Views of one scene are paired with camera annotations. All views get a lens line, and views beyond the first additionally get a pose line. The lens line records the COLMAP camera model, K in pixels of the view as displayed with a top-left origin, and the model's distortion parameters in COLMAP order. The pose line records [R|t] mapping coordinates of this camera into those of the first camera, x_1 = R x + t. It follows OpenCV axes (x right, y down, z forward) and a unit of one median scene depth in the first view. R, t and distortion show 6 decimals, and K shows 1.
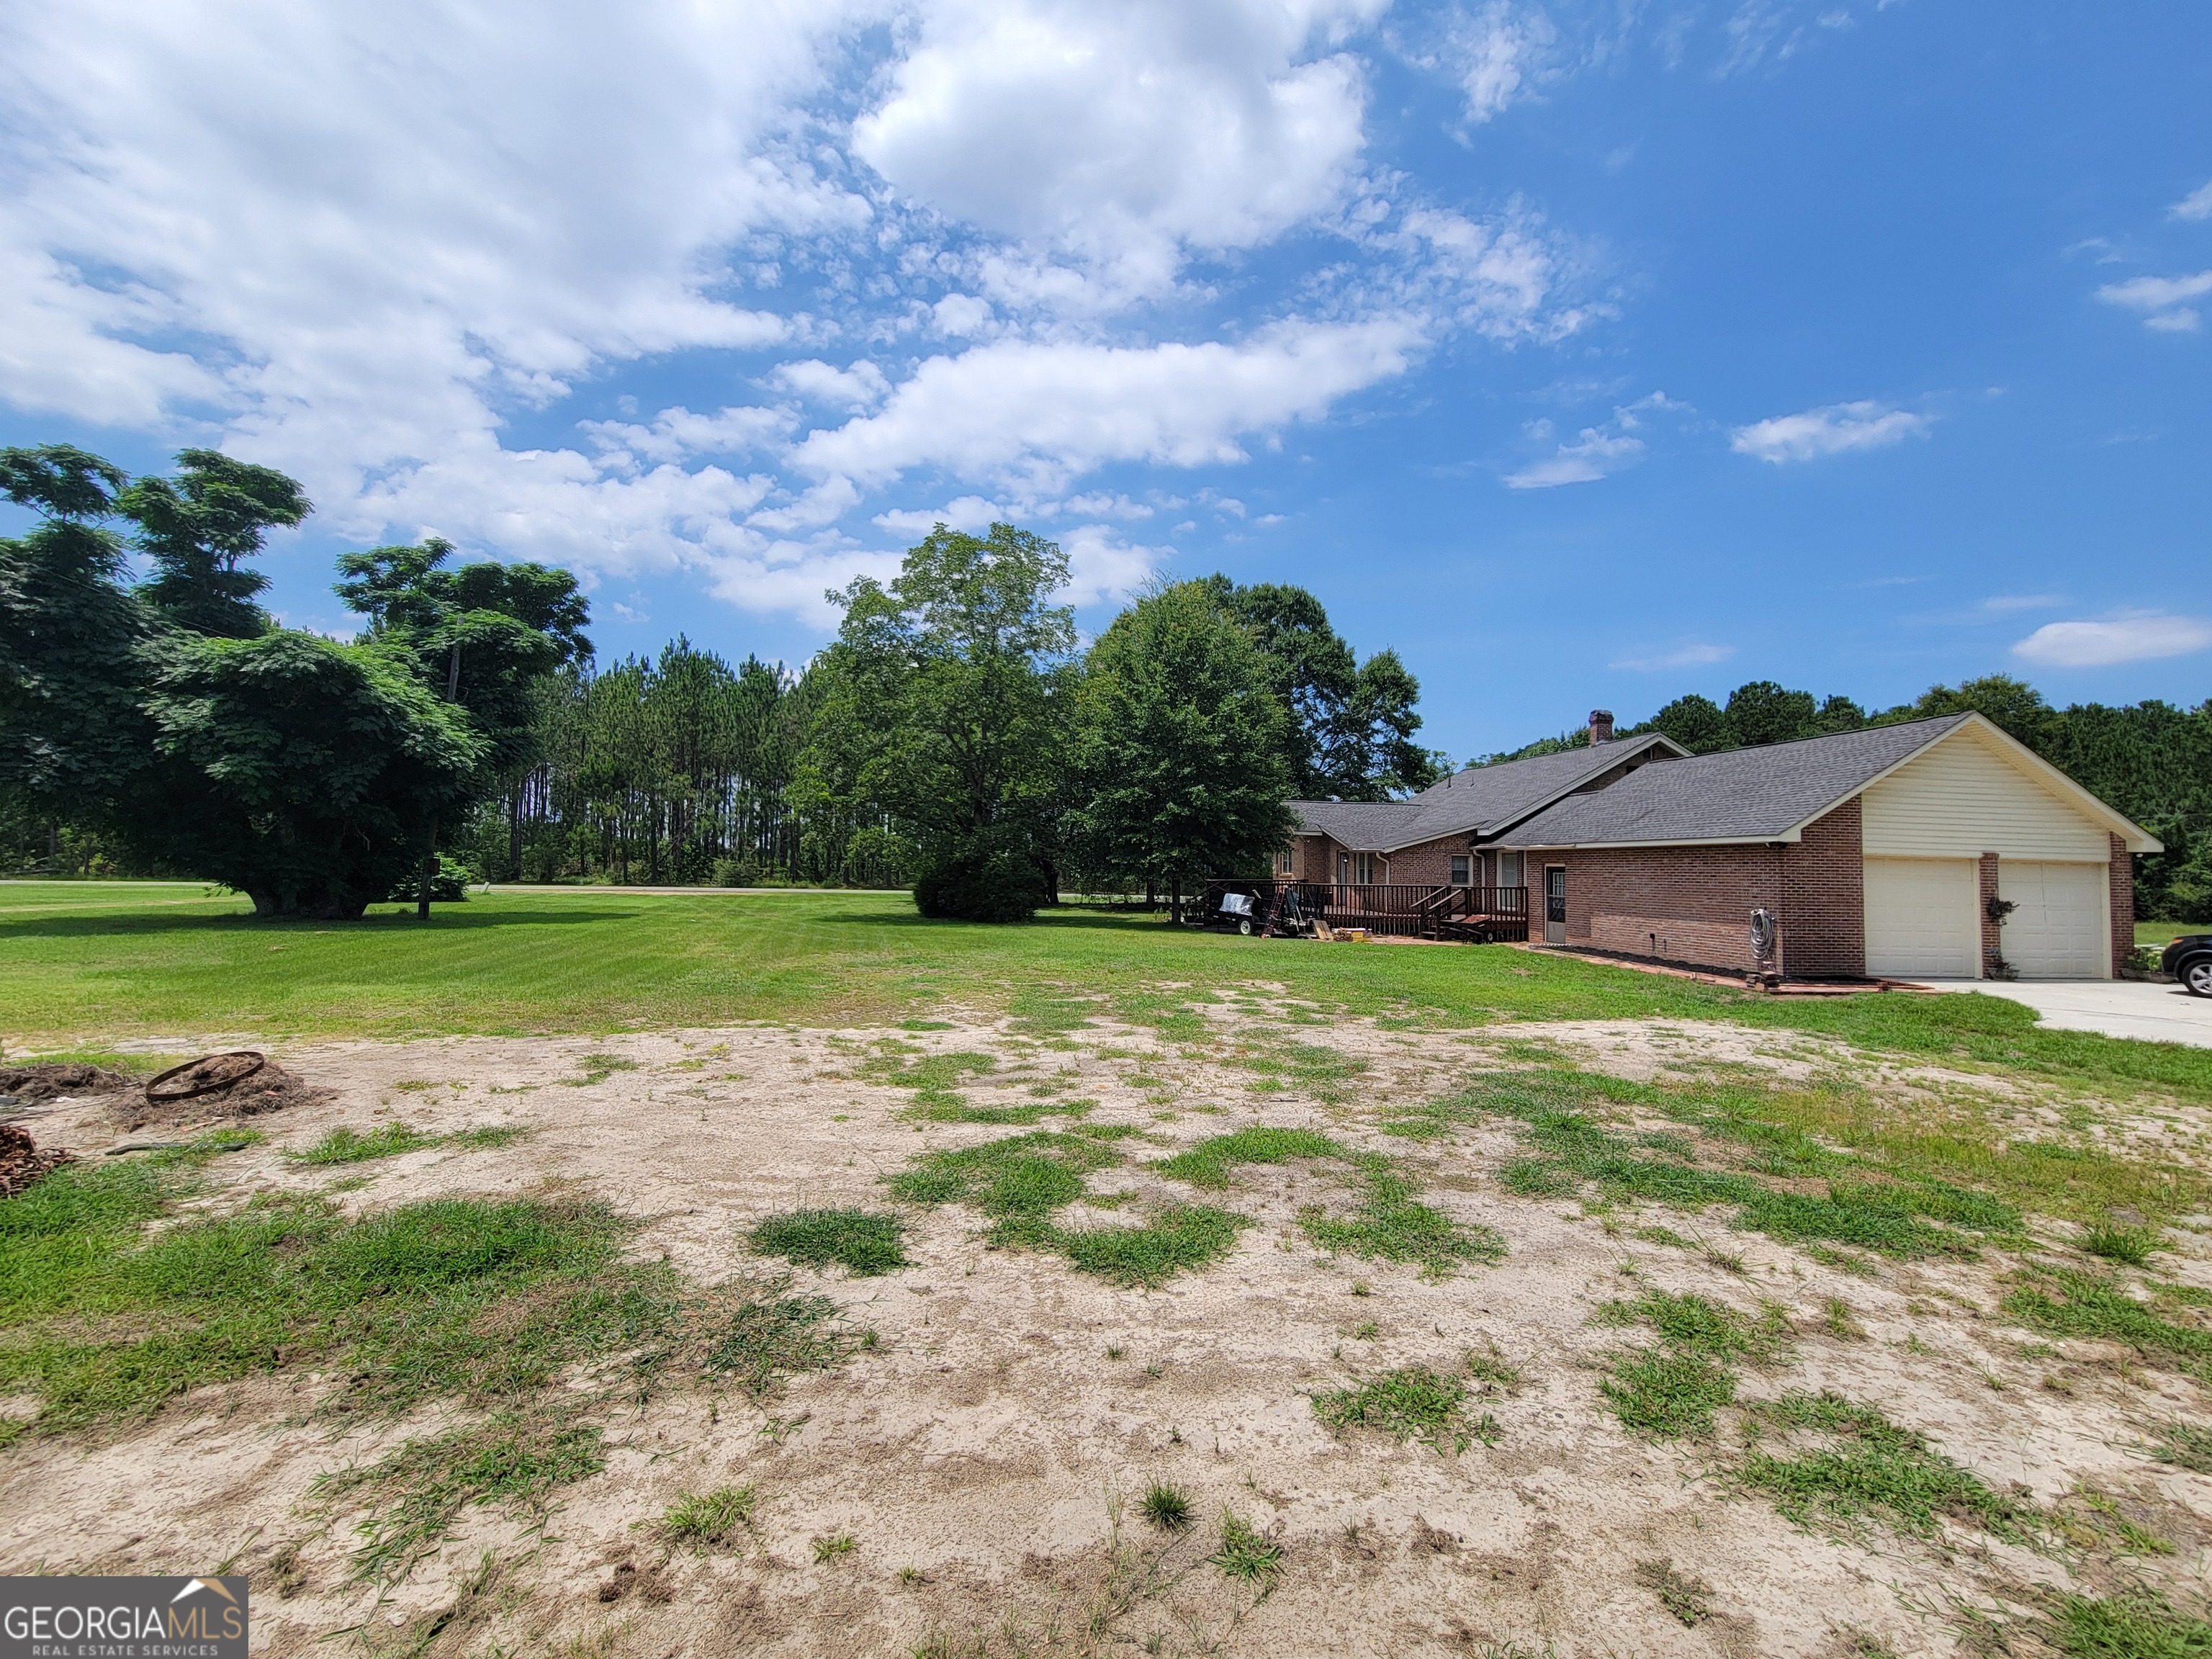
lens RADIAL K [[914.9, 0, 1099.9], [0, 914.9, 823.9], [0, 0, 1]] dist [0.010537, -0.000714]
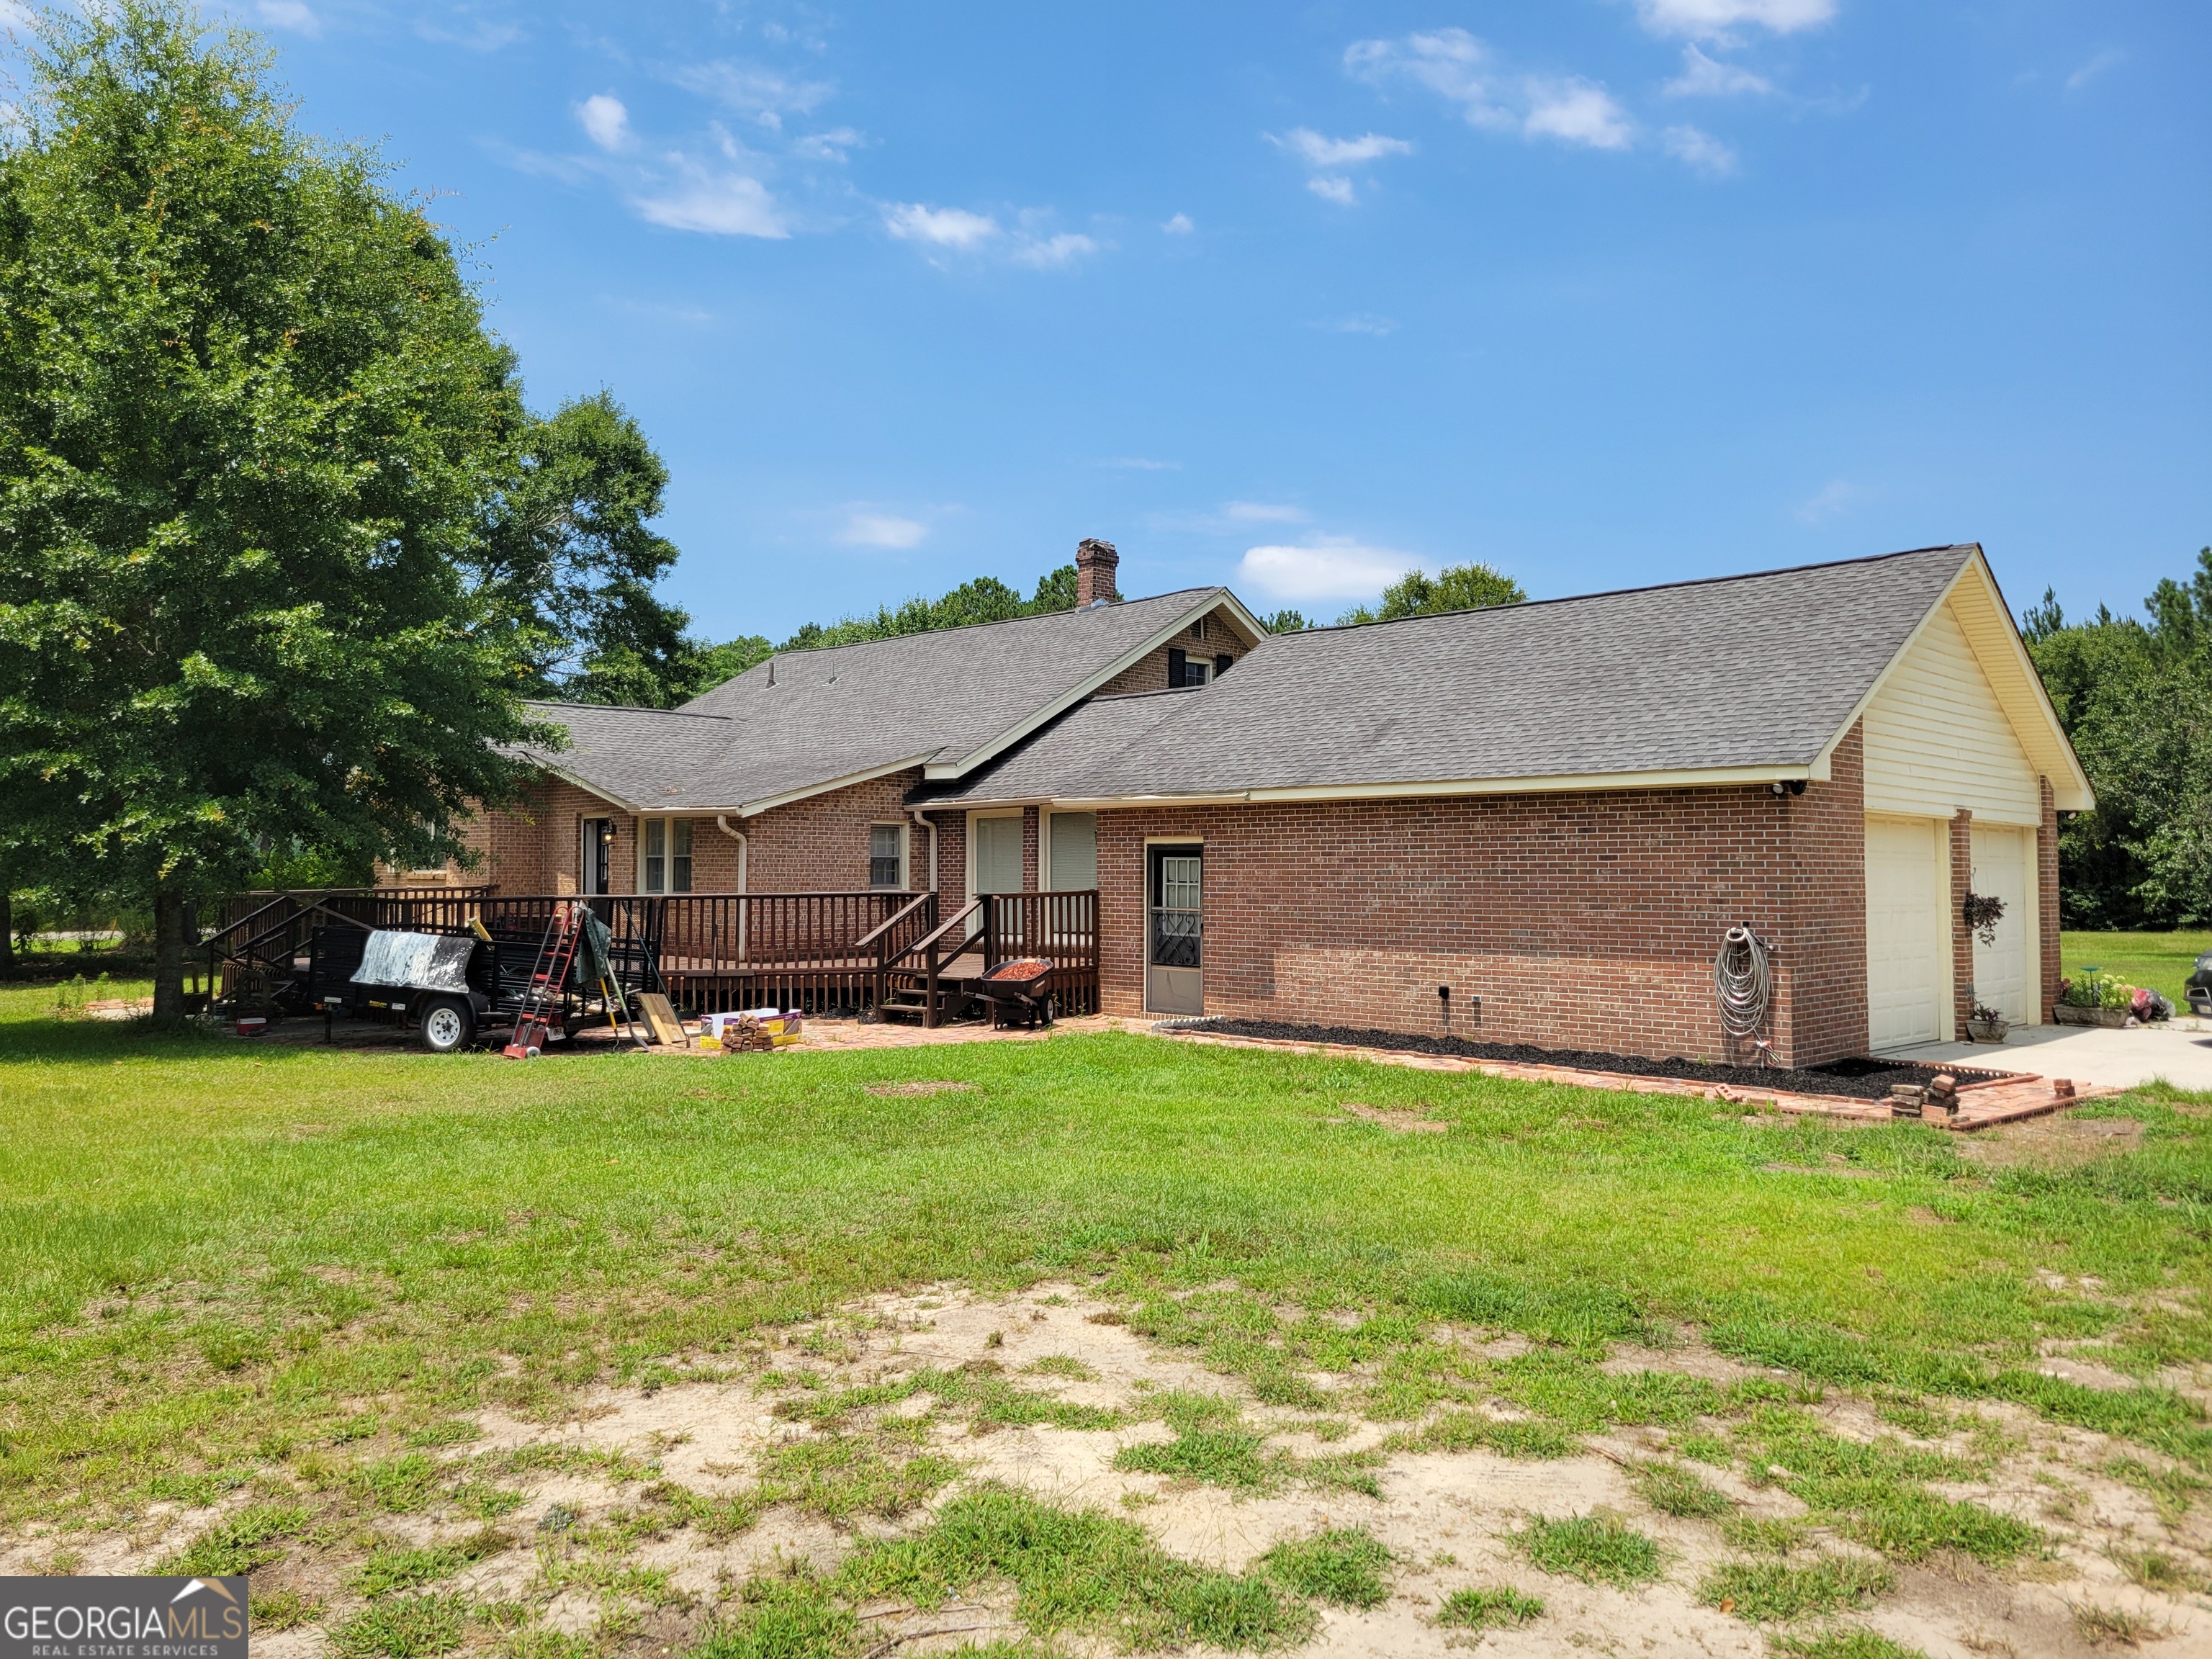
lens RADIAL K [[1701.1, 0, 1106.0], [0, 1701.1, 829.5], [0, 0, 1]] dist [0.024535, 0.000168]
pose [[0.791987, -0.001986, 0.610534, -0.038110], [-0.016914, 0.999540, 0.025193, 0.017999], [-0.610303, -0.030279, 0.791589, 0.343808]]
